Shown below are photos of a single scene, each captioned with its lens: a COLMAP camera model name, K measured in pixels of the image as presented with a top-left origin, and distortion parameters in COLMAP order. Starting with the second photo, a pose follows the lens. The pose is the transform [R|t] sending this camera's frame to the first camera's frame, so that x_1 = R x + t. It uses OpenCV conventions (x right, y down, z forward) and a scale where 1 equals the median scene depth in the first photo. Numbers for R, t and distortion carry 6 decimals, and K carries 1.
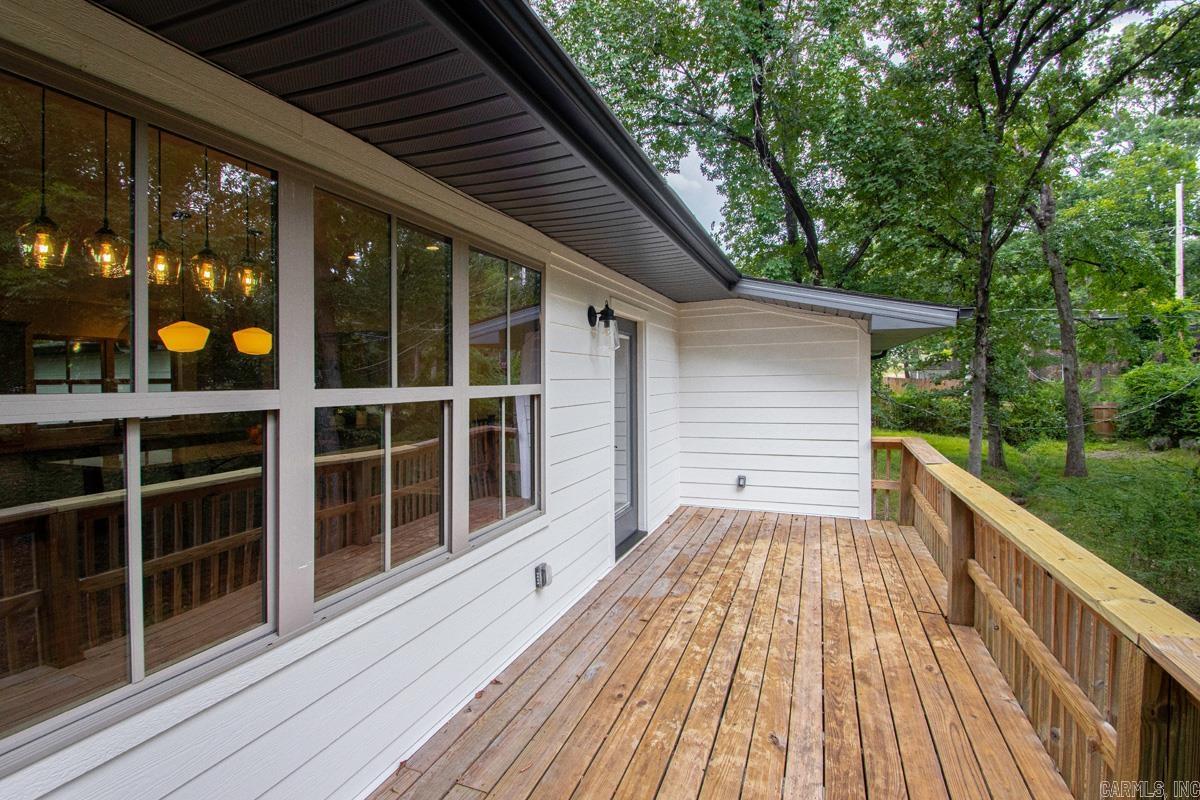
lens RADIAL K [[553.1, 0, 594.7], [0, 553.1, 393.6], [0, 0, 1]] dist [0.016058, -0.016948]
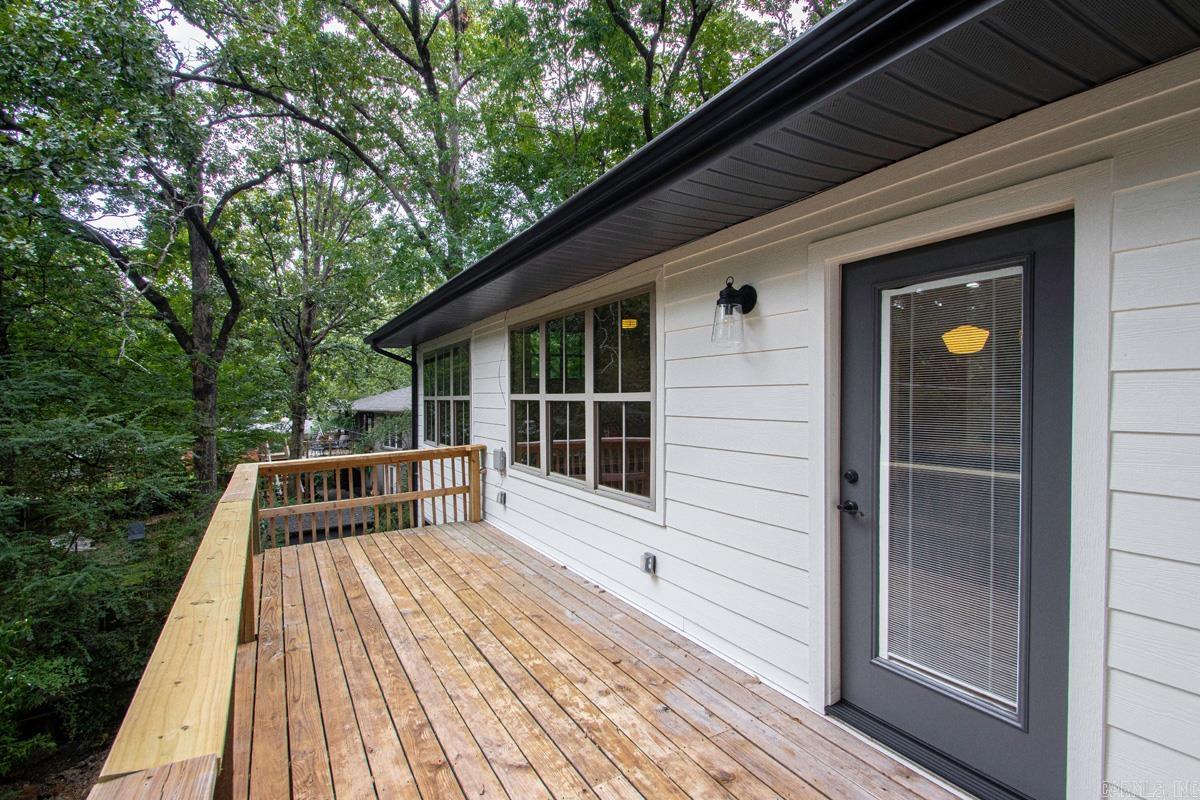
lens RADIAL K [[553.1, 0, 594.7], [0, 553.1, 393.6], [0, 0, 1]] dist [0.016058, -0.016948]
pose [[-0.613400, 0.023508, -0.789422, 0.894945], [0.006349, 0.999671, 0.024835, -0.046891], [0.789747, 0.010222, -0.613348, 1.685914]]
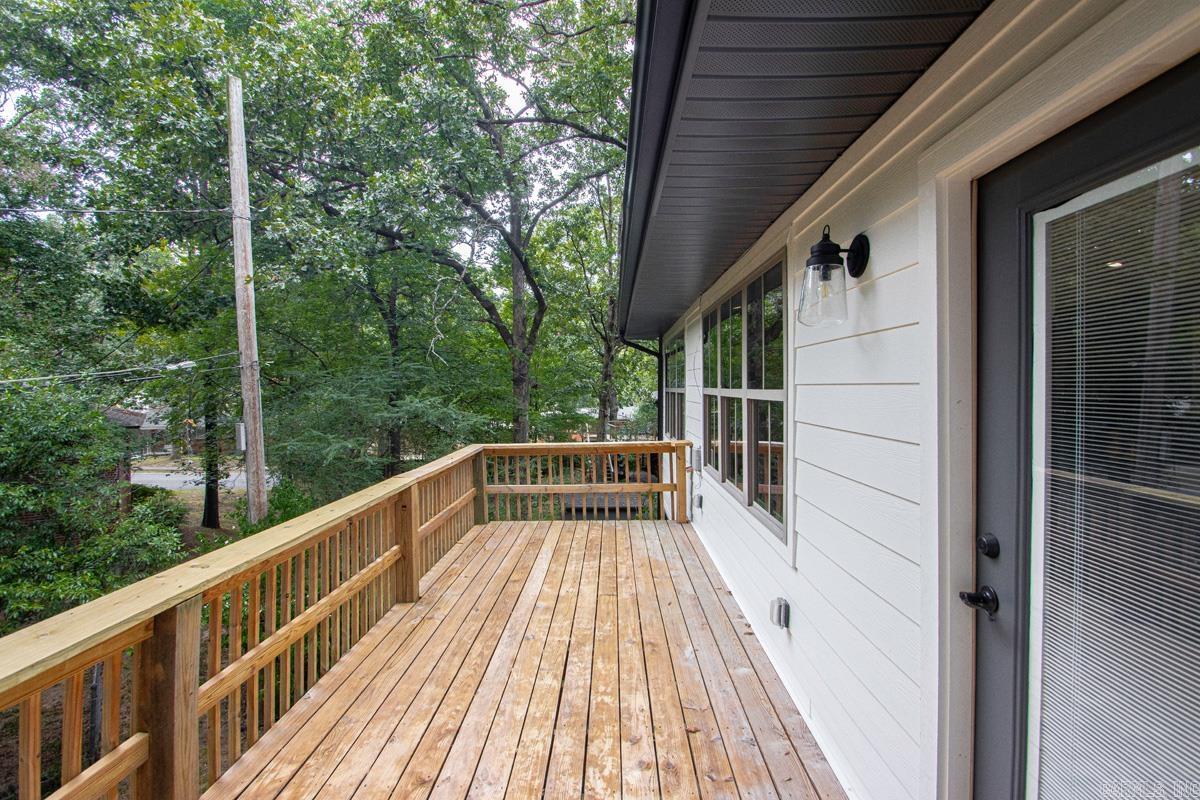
lens RADIAL K [[561.6, 0, 599.4], [0, 561.6, 377.6], [0, 0, 1]] dist [-0.000292, 0.000110]
pose [[-0.935914, 0.007674, -0.352144, 0.498499], [0.004475, 0.999941, 0.009899, -0.049595], [0.352199, 0.007688, -0.935894, 1.806444]]
